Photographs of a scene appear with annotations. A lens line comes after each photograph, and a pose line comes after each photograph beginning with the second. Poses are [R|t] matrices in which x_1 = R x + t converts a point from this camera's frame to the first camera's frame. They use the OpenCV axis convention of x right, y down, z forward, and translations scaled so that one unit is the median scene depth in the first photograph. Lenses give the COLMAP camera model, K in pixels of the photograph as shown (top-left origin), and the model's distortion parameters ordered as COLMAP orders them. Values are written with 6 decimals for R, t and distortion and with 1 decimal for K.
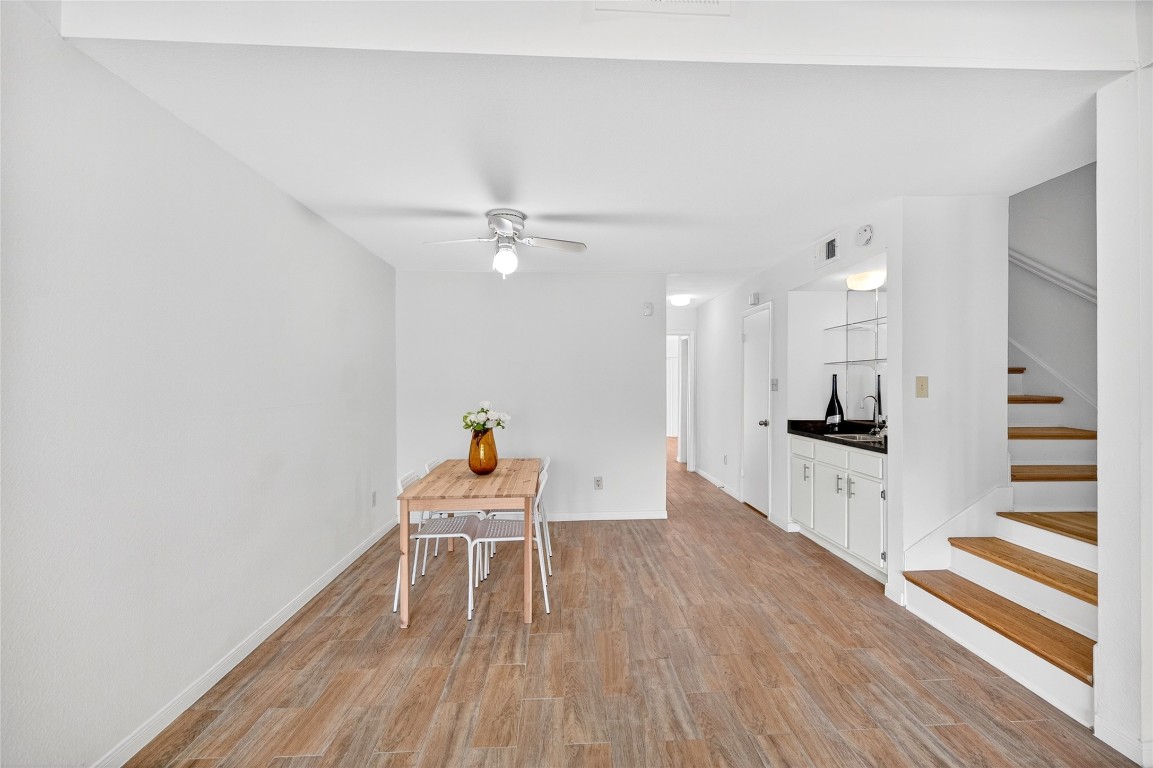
lens RADIAL K [[460.2, 0, 582.5], [0, 460.2, 385.9], [0, 0, 1]] dist [0.002052, 0.000377]
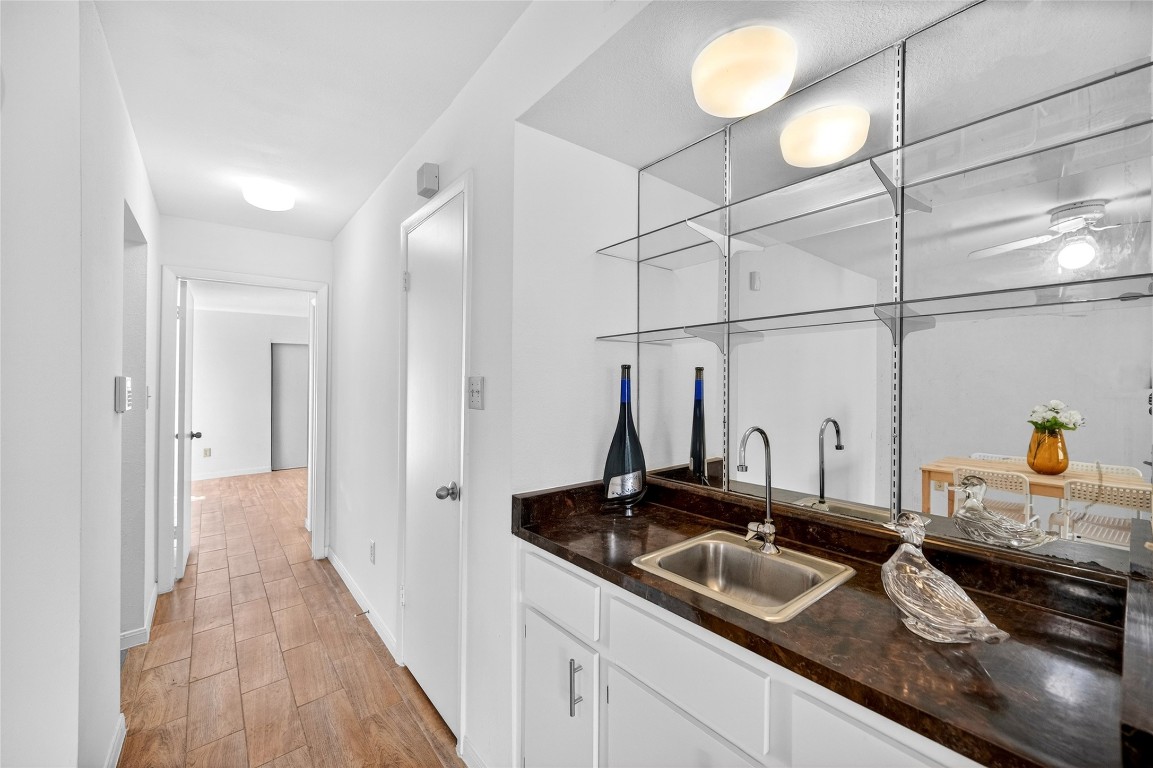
lens RADIAL K [[460.2, 0, 582.5], [0, 460.2, 385.9], [0, 0, 1]] dist [0.002052, 0.000377]
pose [[0.808119, -0.001584, 0.589017, 0.287564], [-0.000702, 0.999993, 0.003651, -0.009748], [-0.589019, -0.003364, 0.808112, 0.696355]]
